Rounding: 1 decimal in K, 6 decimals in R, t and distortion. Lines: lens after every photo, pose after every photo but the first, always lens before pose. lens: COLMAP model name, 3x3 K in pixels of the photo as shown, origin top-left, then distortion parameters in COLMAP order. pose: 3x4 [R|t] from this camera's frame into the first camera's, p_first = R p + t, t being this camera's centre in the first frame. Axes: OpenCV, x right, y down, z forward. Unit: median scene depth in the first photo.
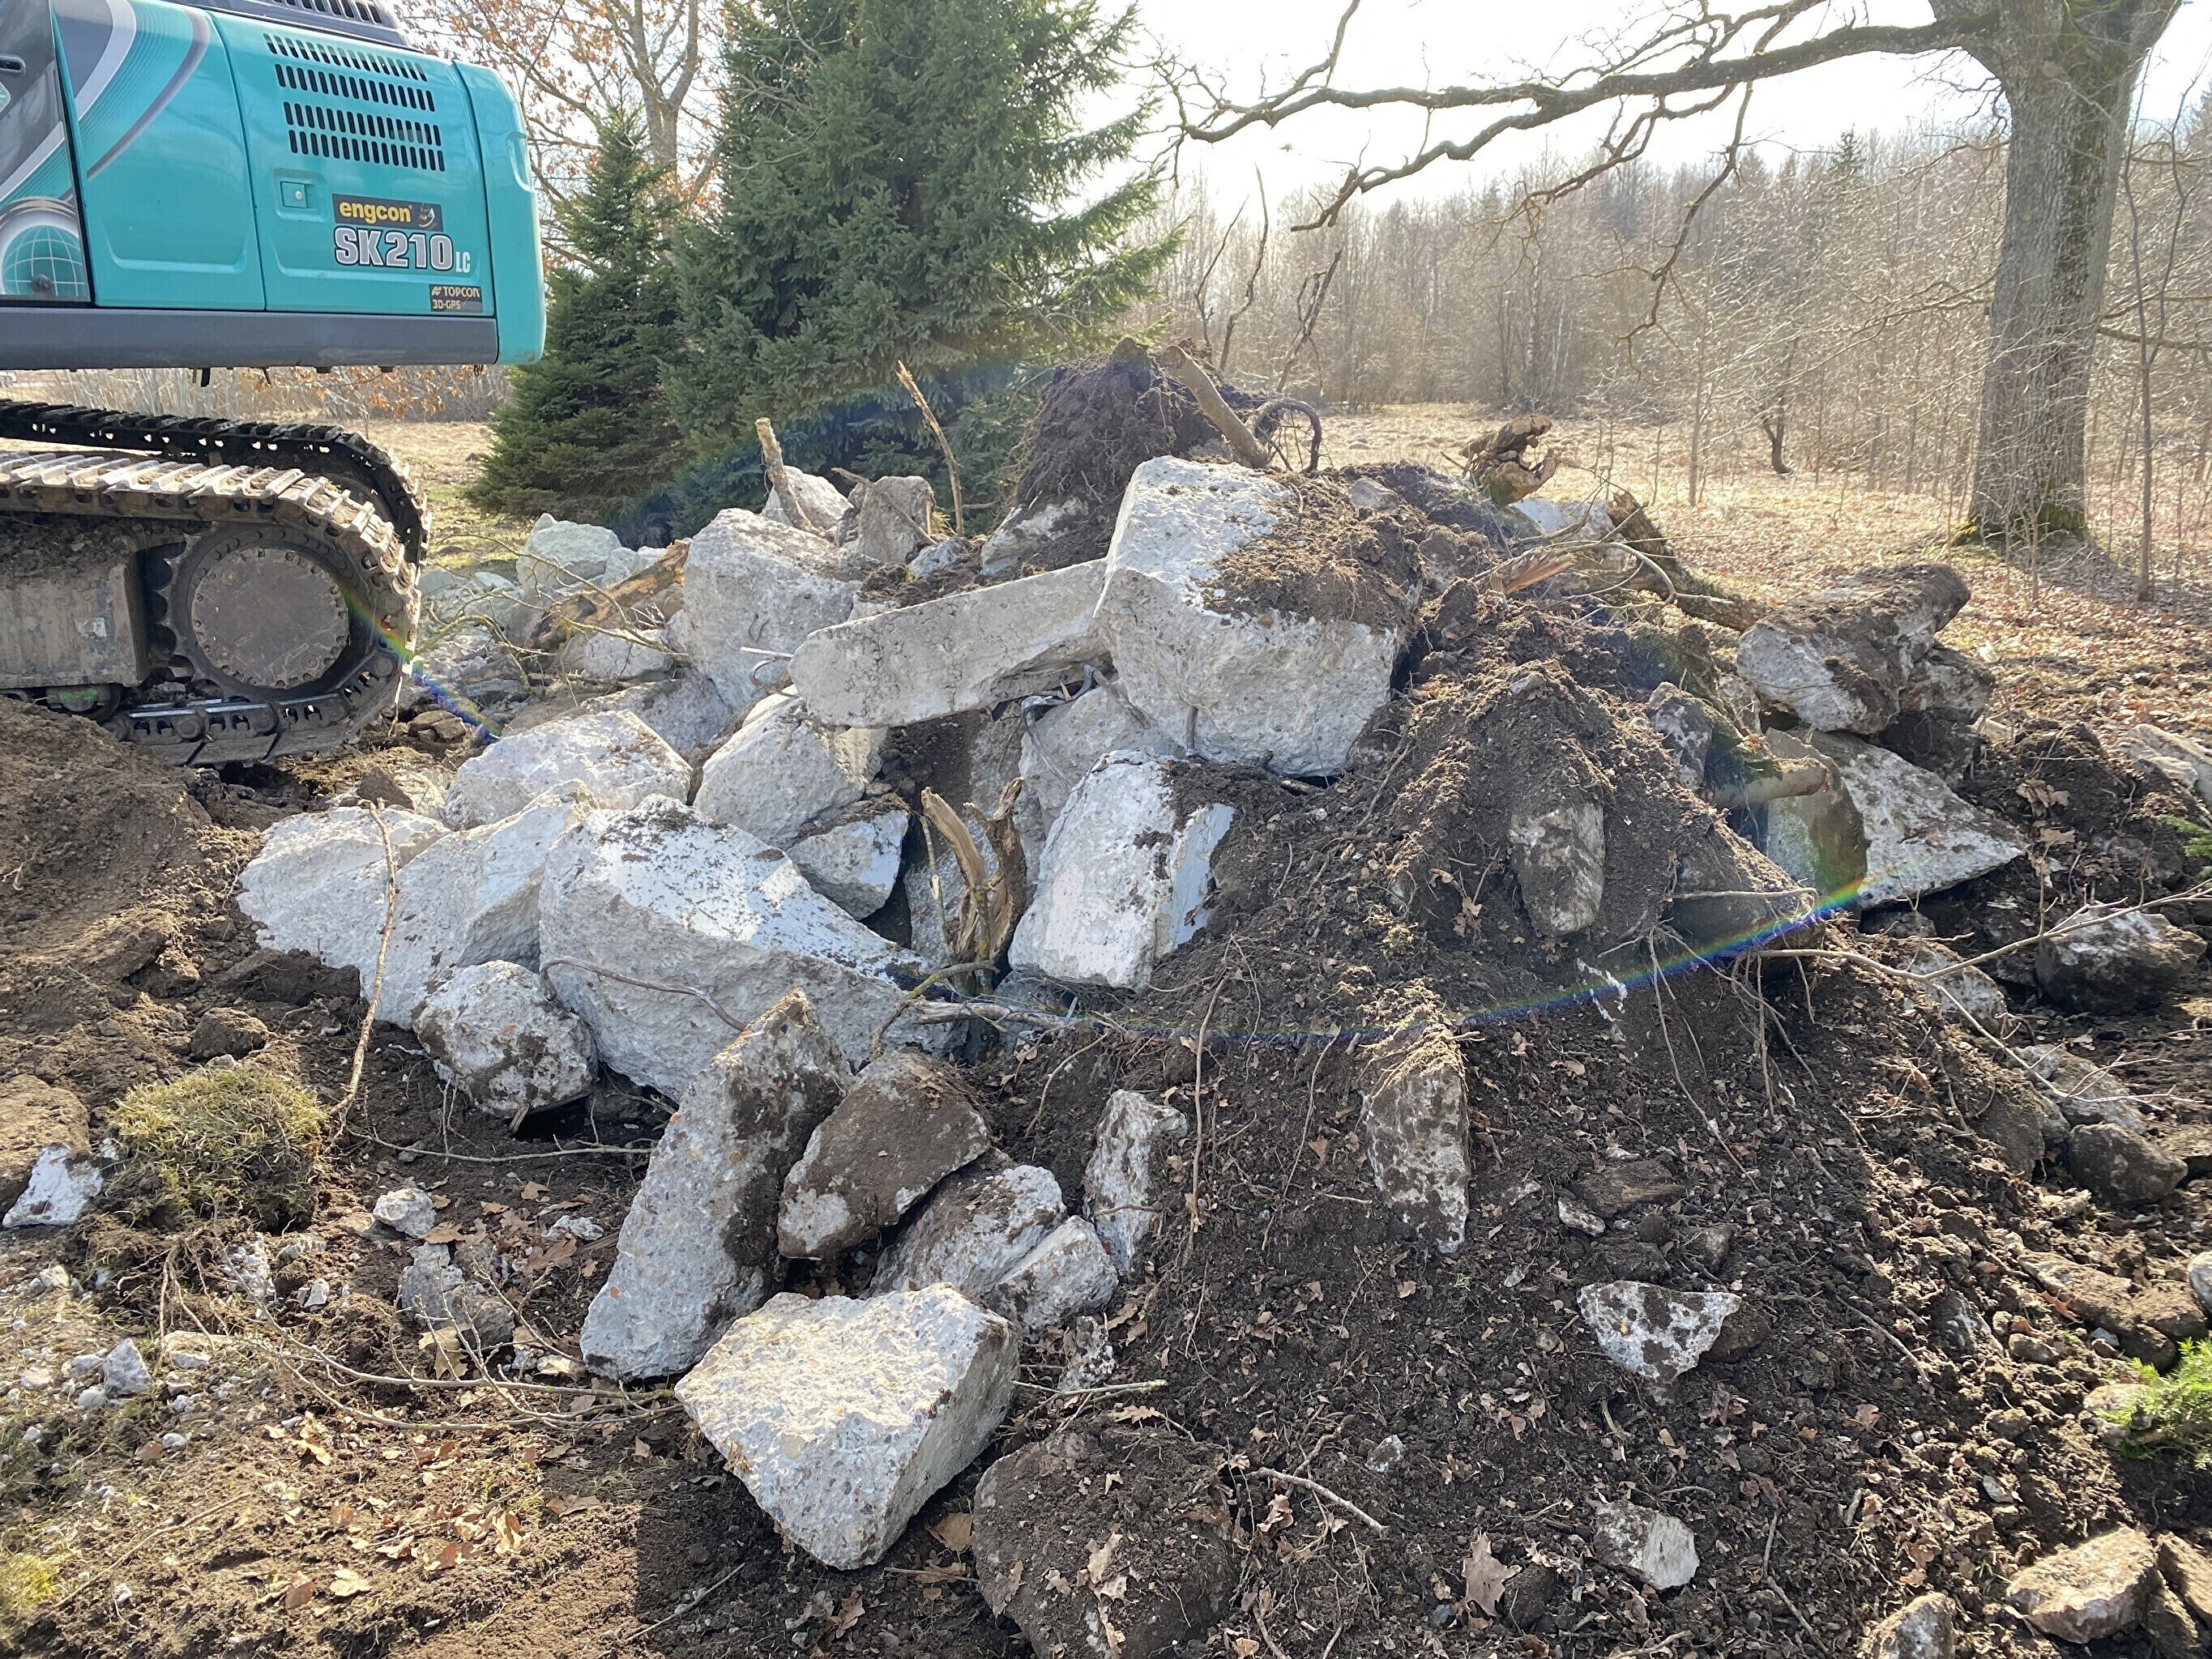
lens RADIAL K [[1674.8, 0, 1096.8], [0, 1674.8, 825.3], [0, 0, 1]] dist [0.044287, -0.052345]
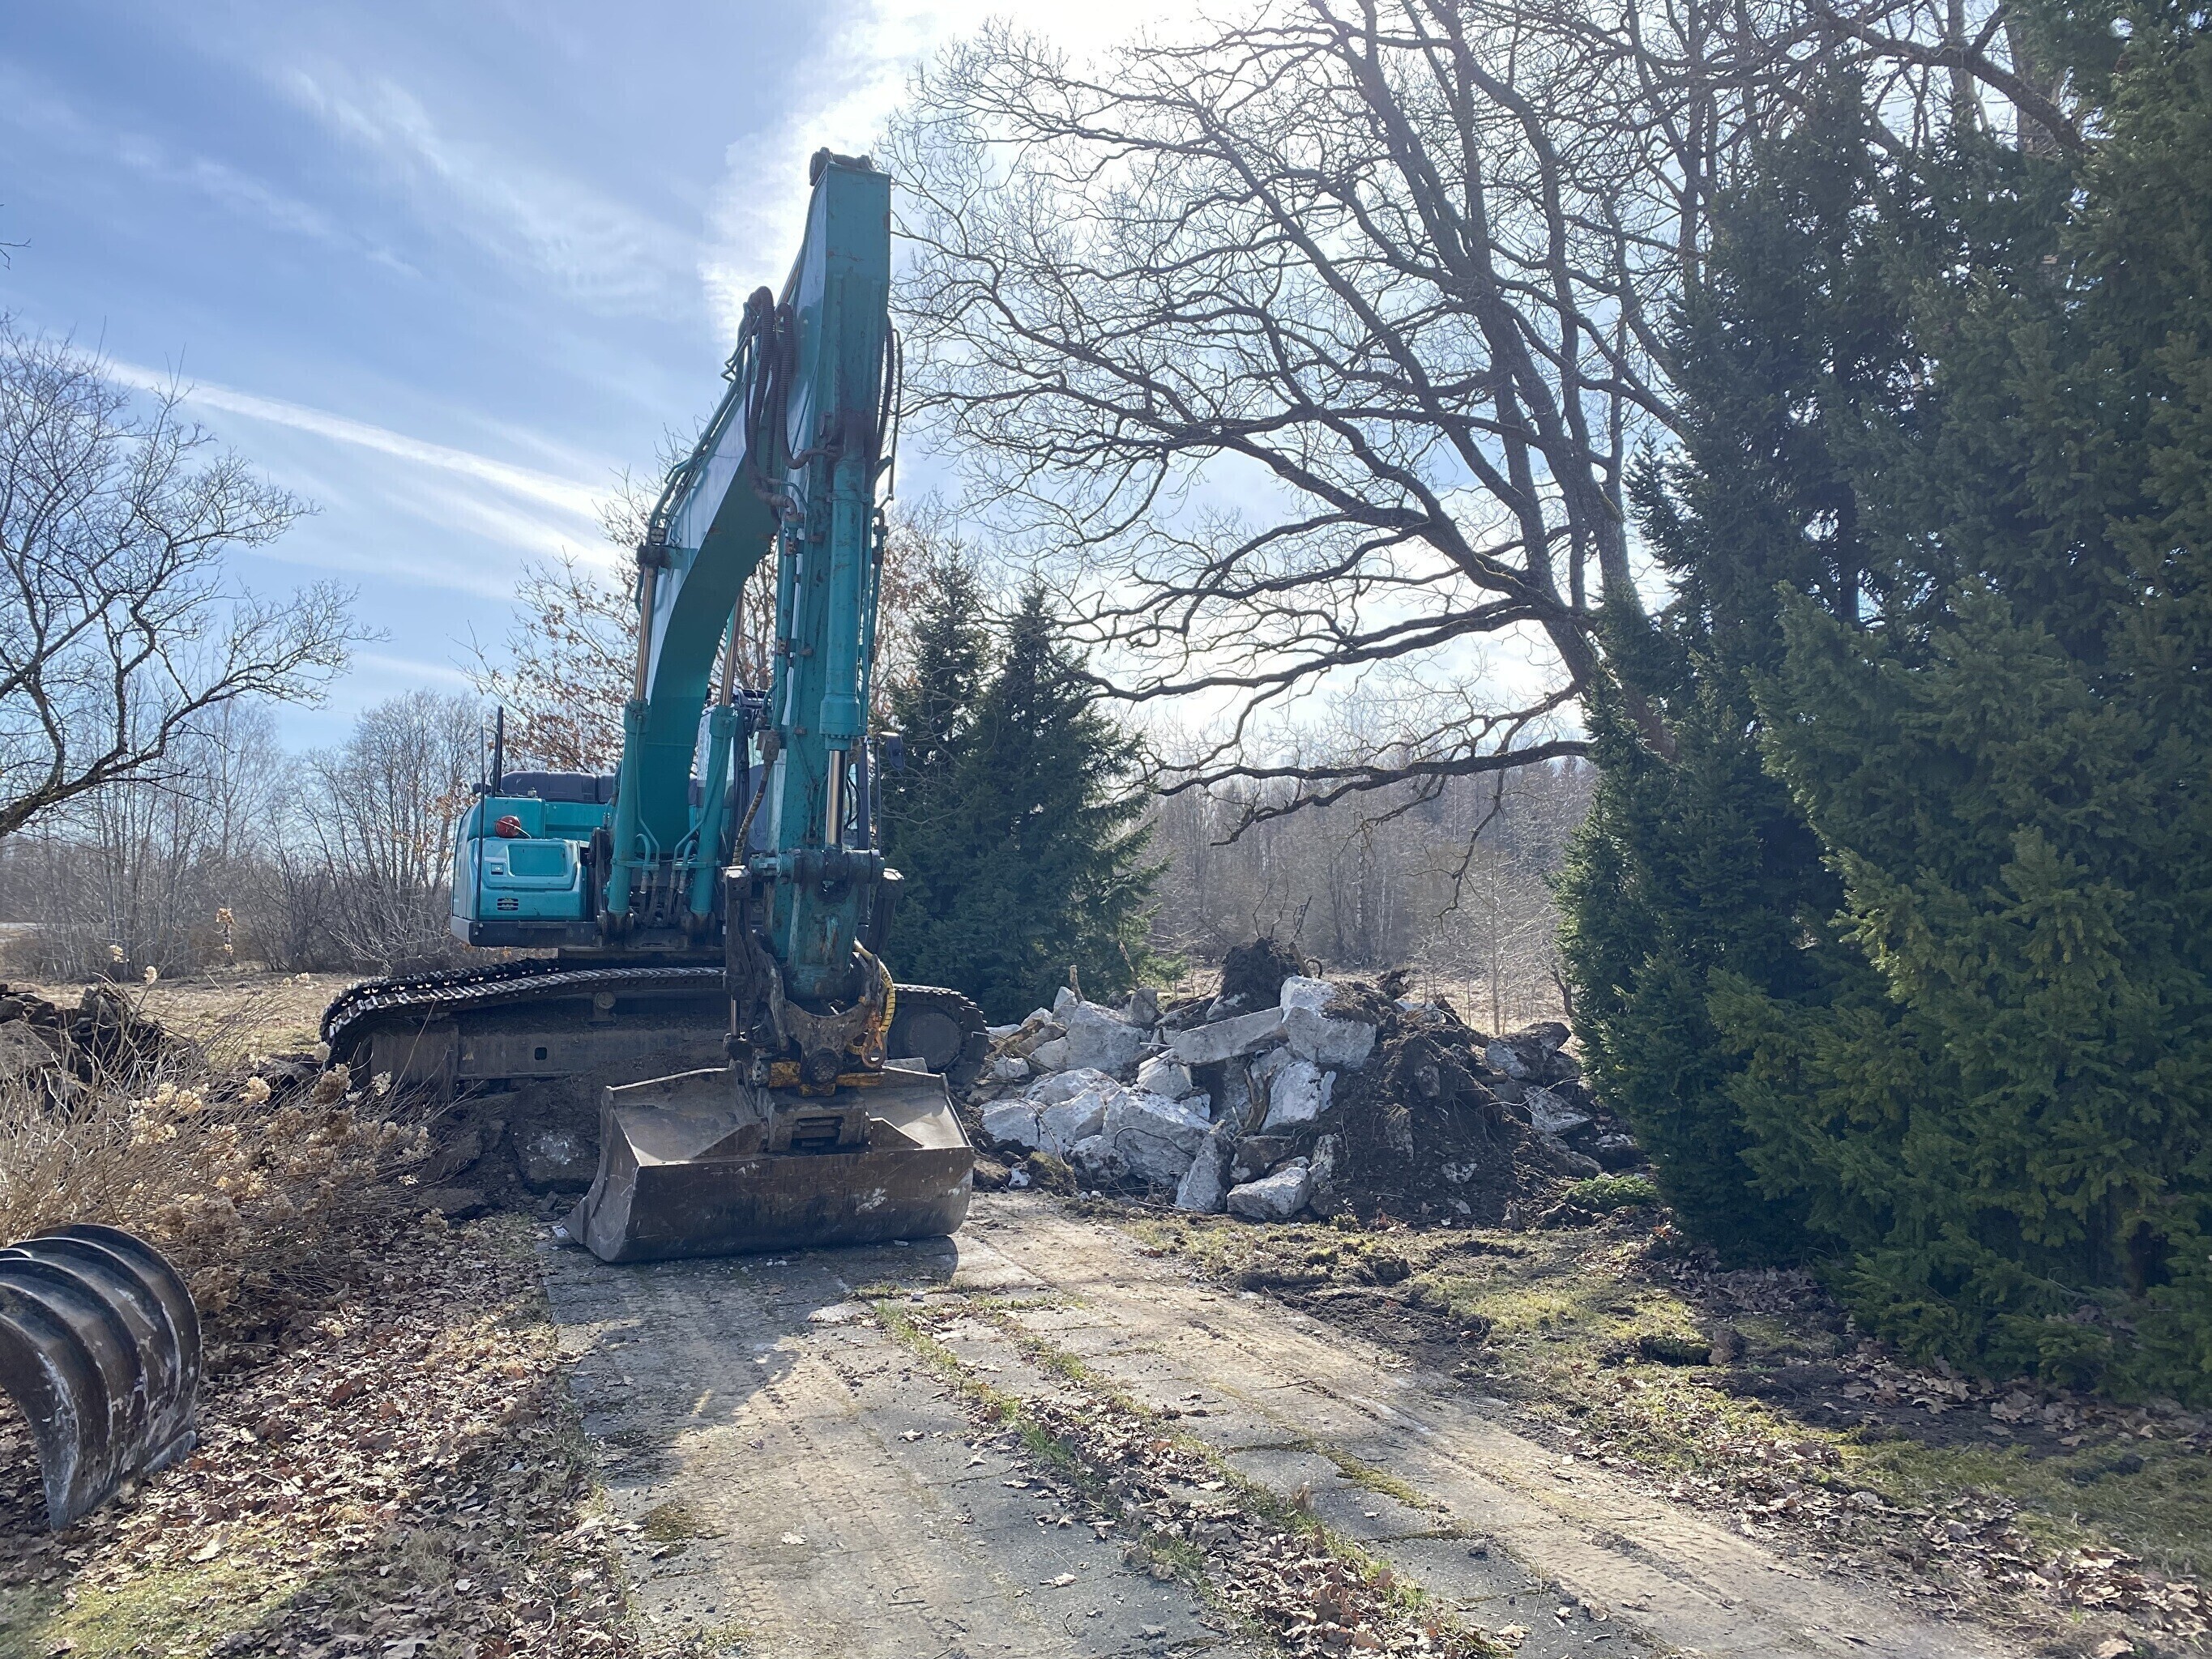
lens RADIAL K [[1674.8, 0, 1110.0], [0, 1674.8, 823.5], [0, 0, 1]] dist [0.044287, -0.052345]
pose [[0.995118, 0.015009, 0.097544, -0.604023], [0.017016, 0.947472, -0.319384, 0.497760], [-0.097214, 0.319485, 0.942592, -1.983923]]
